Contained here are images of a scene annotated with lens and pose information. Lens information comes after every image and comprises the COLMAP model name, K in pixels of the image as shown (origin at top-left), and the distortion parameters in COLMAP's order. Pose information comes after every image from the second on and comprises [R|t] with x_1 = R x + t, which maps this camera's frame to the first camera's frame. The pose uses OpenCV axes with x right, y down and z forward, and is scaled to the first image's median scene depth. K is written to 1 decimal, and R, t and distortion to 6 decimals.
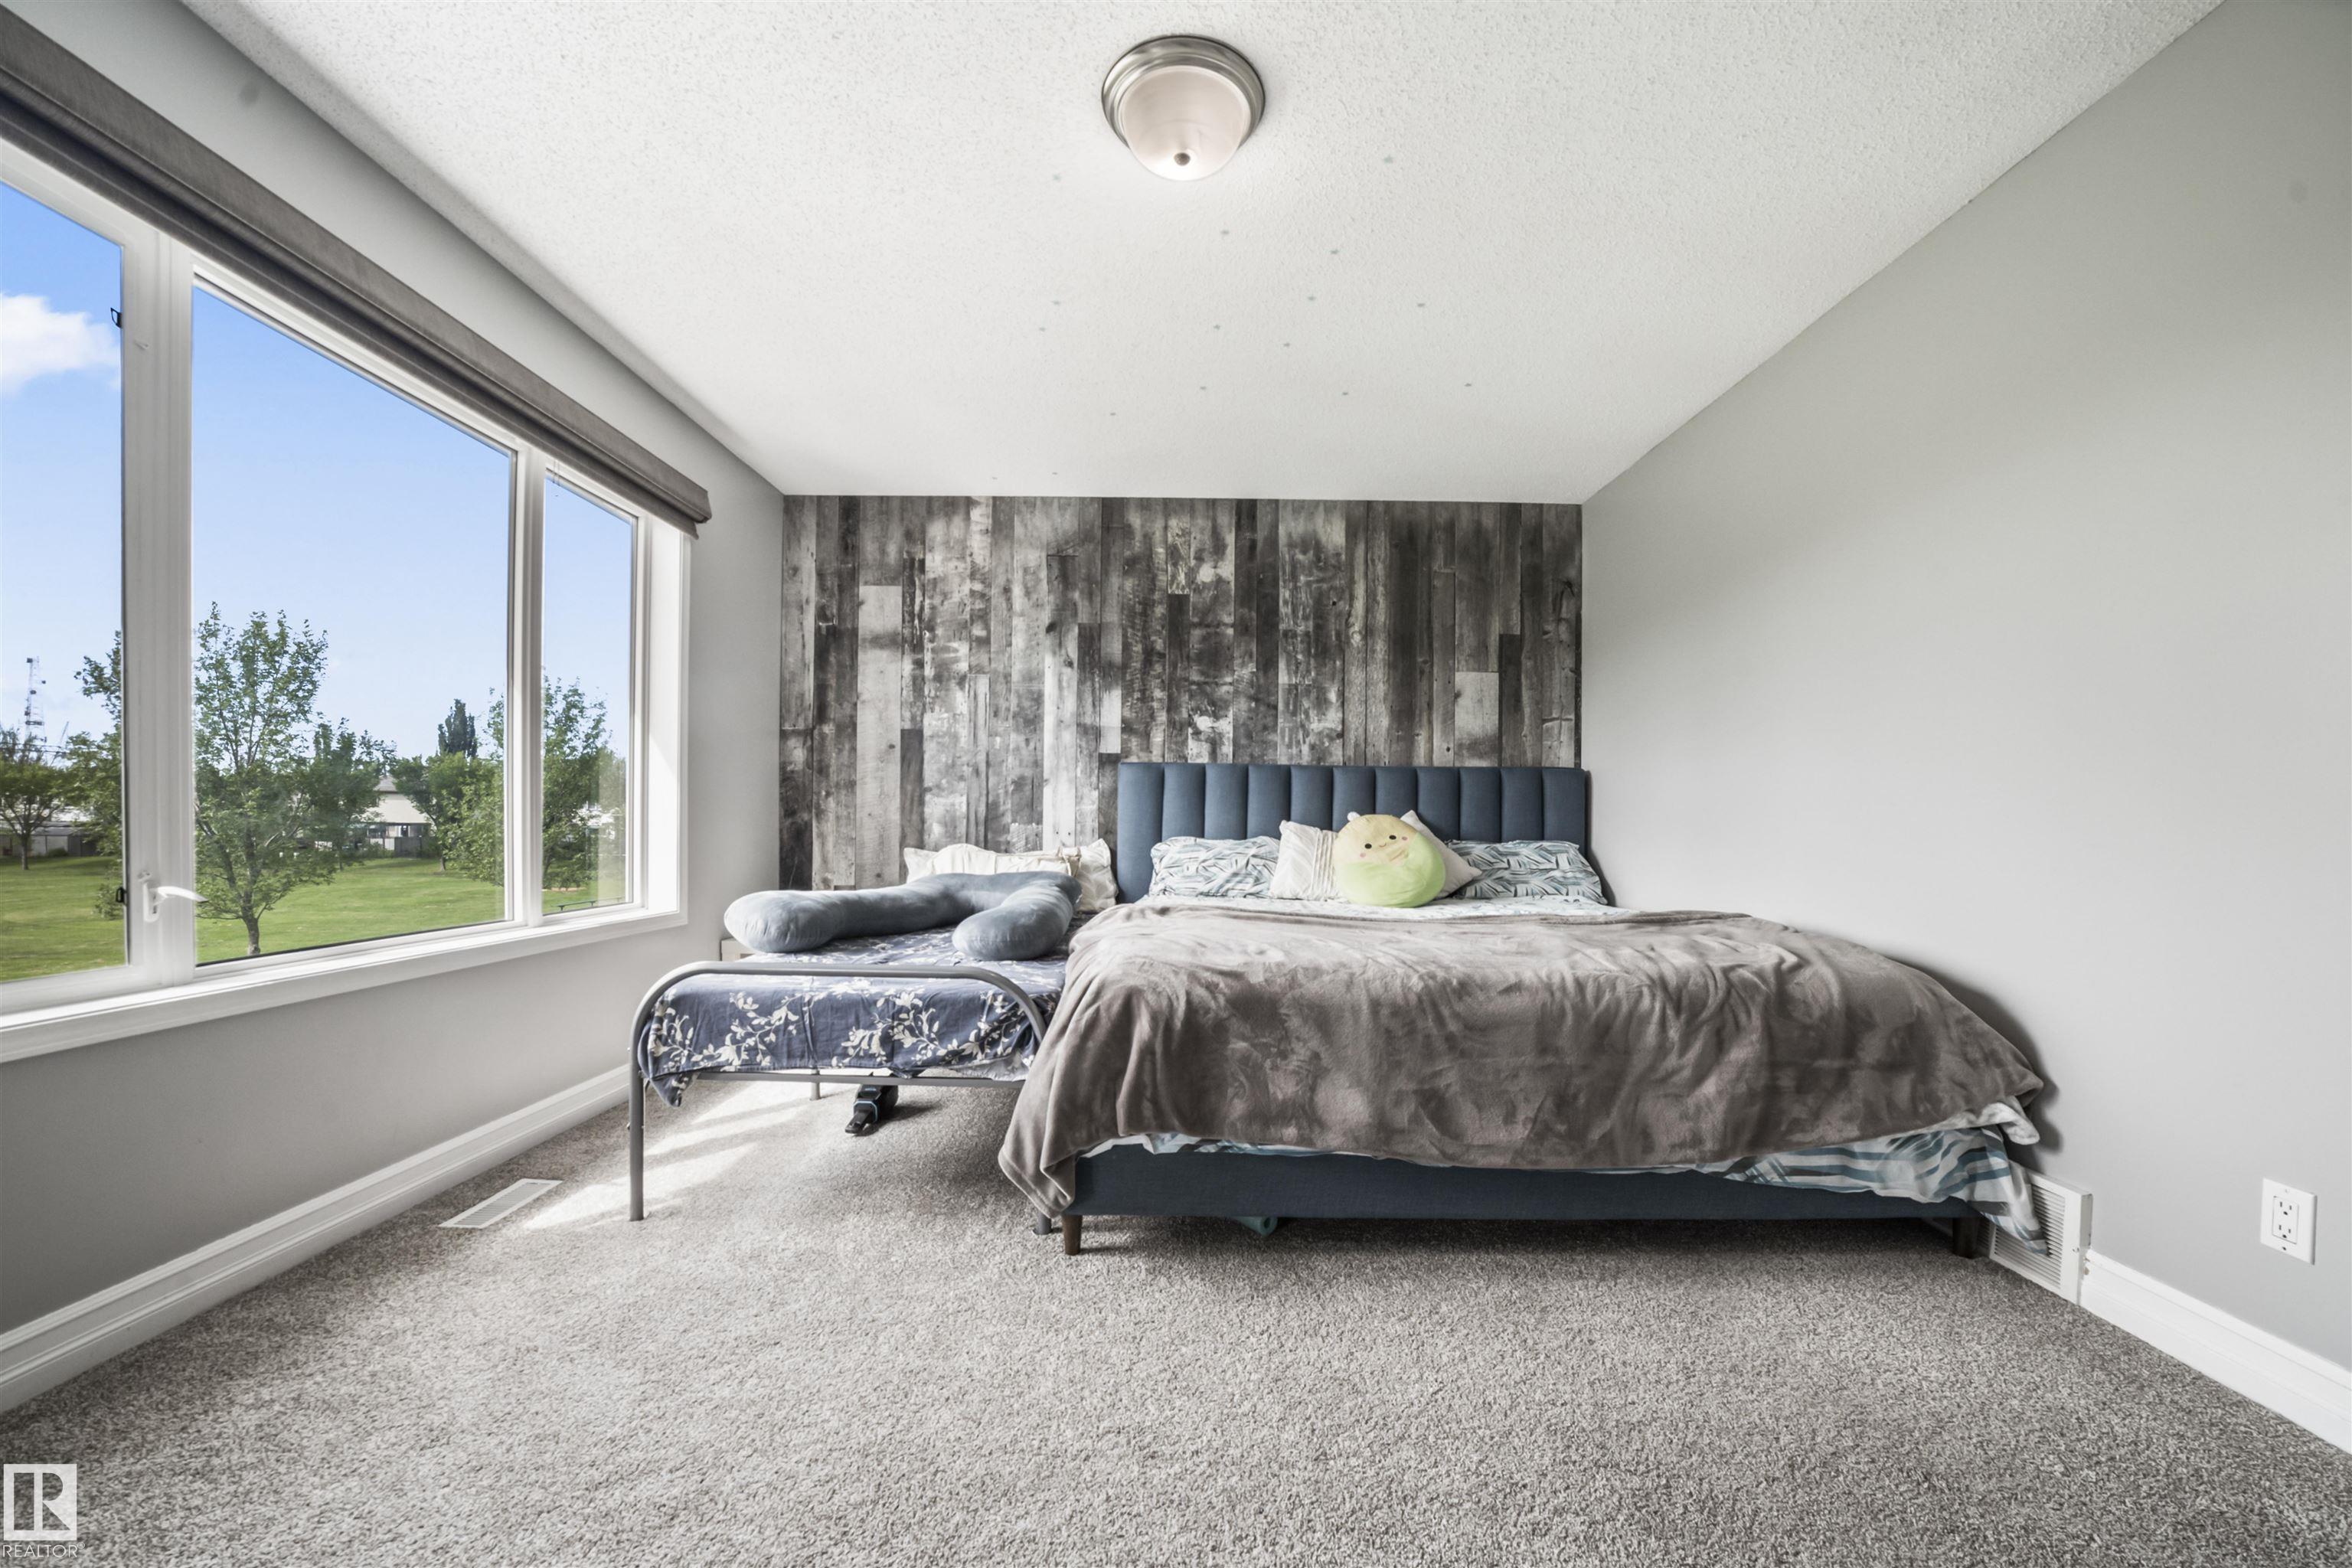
lens RADIAL K [[916.4, 0, 1169.3], [0, 916.4, 820.6], [0, 0, 1]] dist [-0.056218, 0.020545]
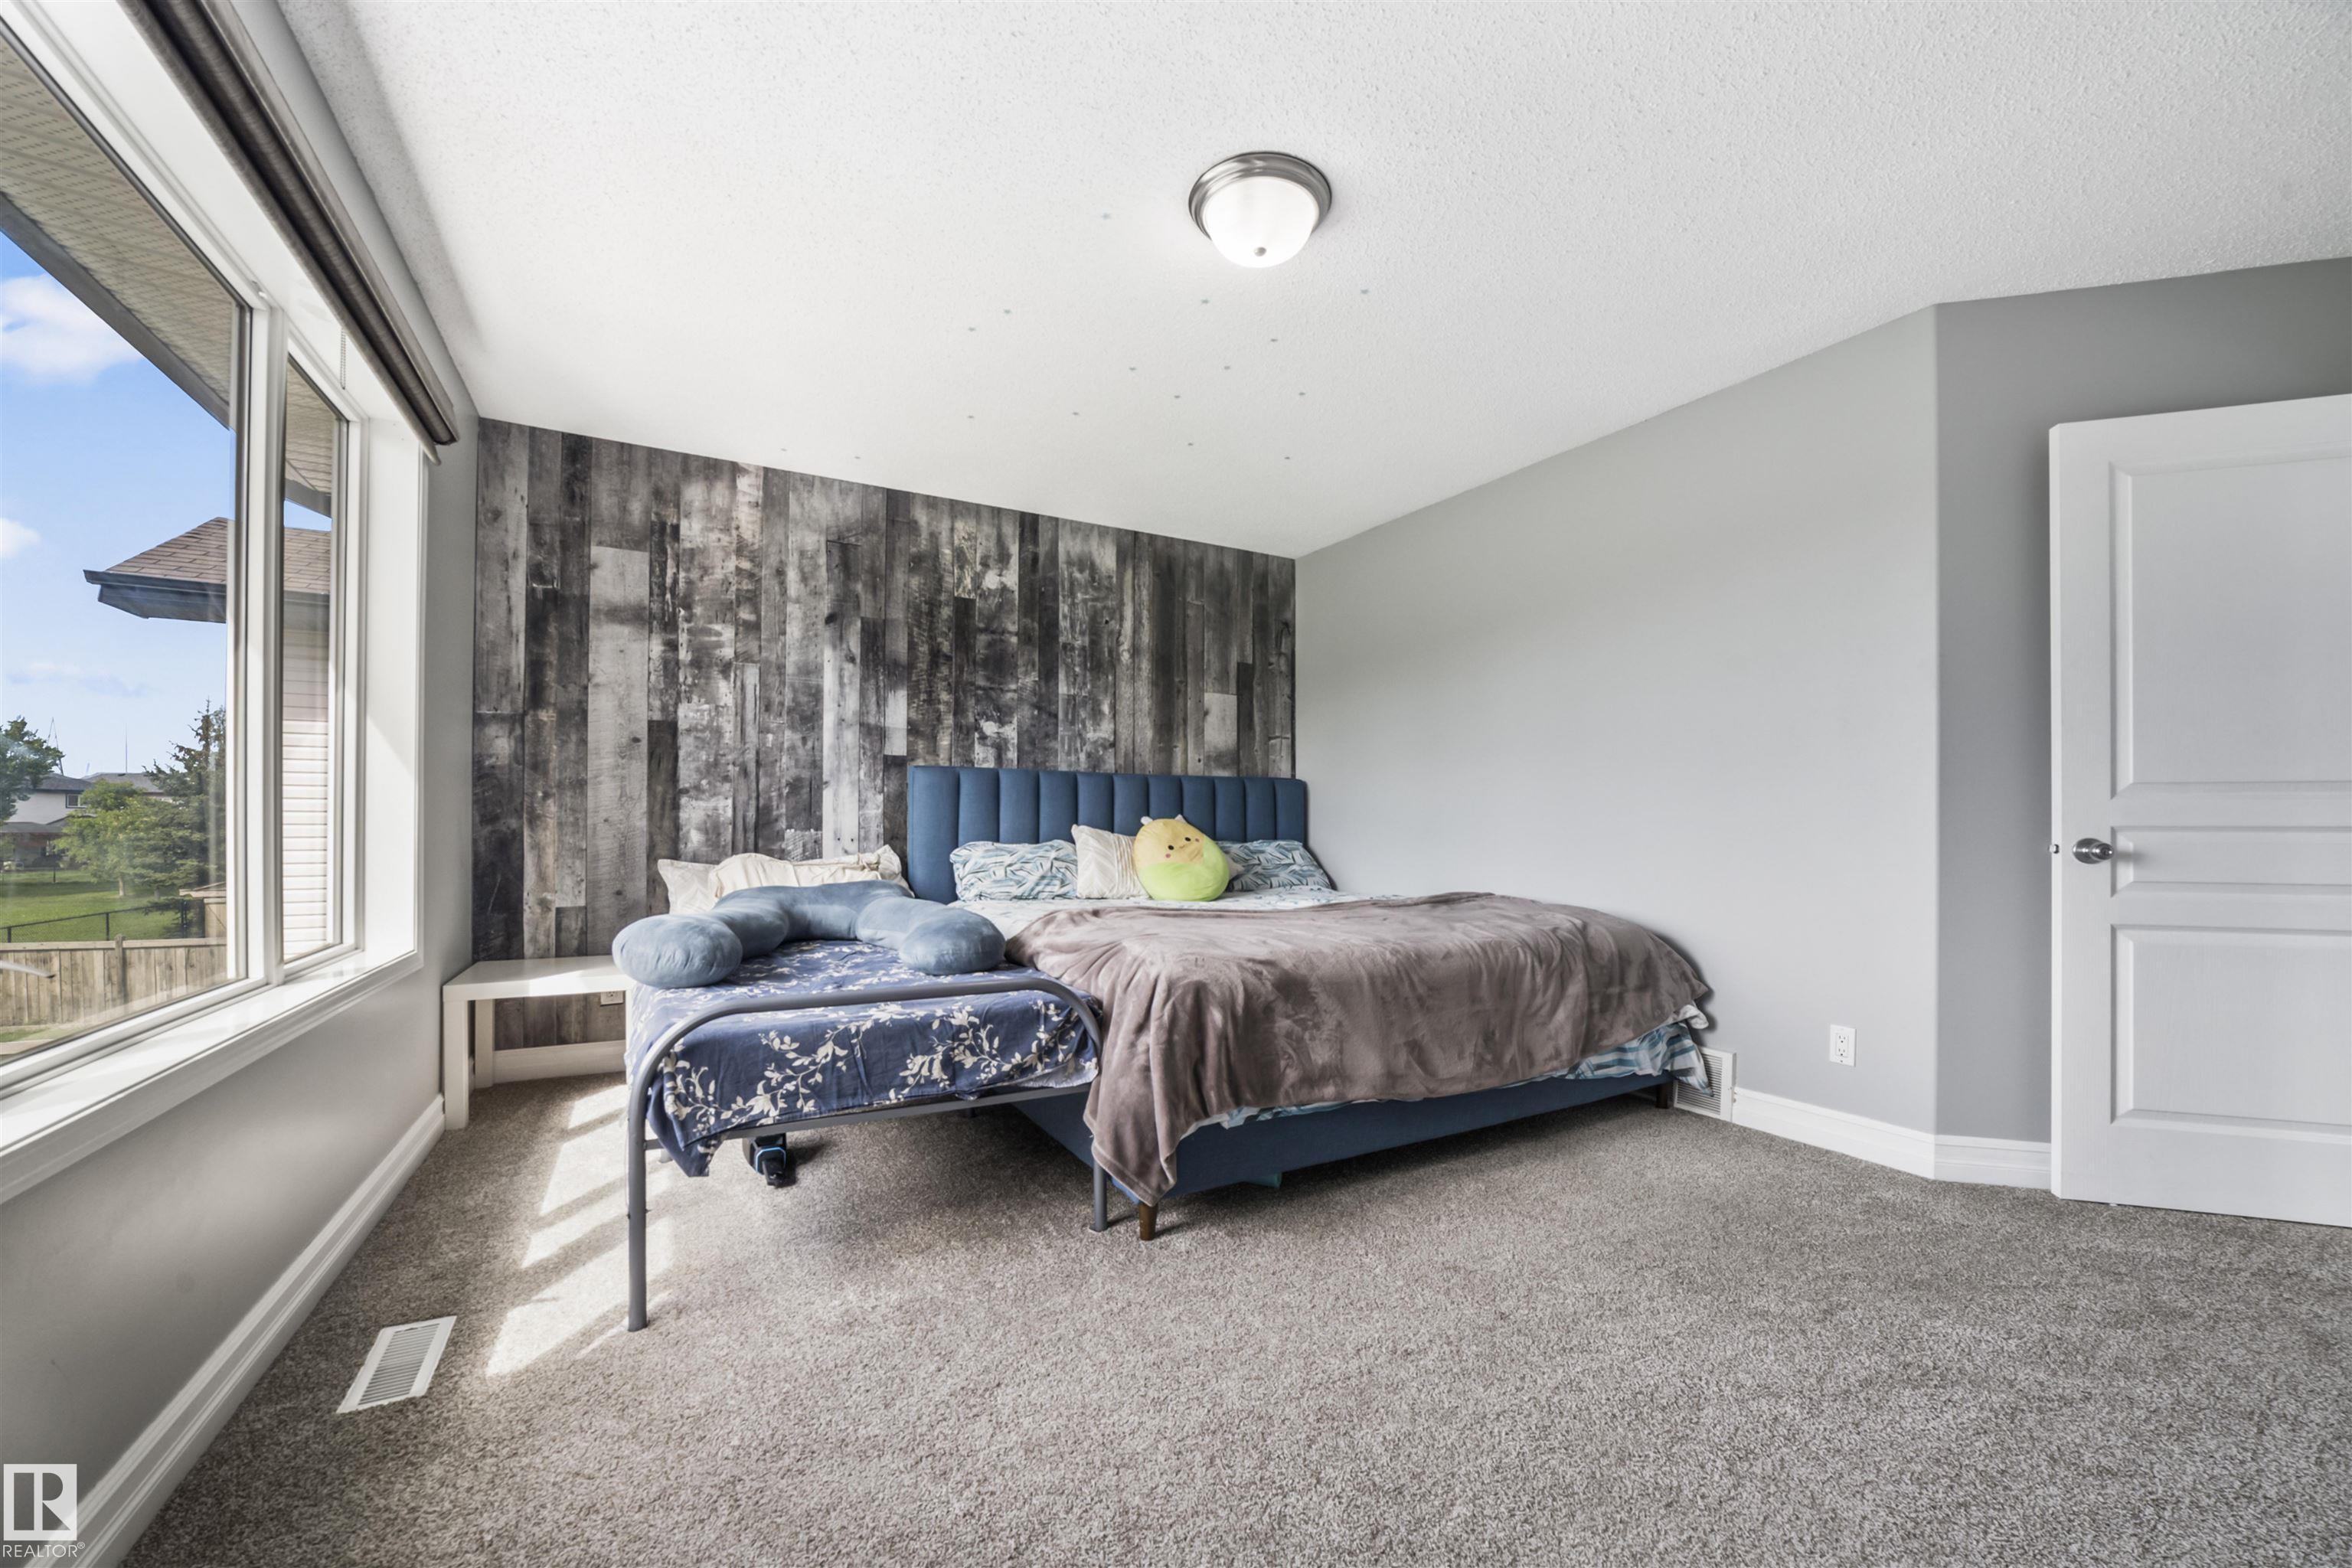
lens RADIAL K [[914.8, 0, 1183.2], [0, 914.8, 803.0], [0, 0, 1]] dist [-0.044420, 0.000292]
pose [[0.868865, 0.004359, 0.495029, -0.276397], [0.004464, 0.999852, -0.016639, -0.006536], [-0.495028, 0.016667, 0.868717, 0.023478]]
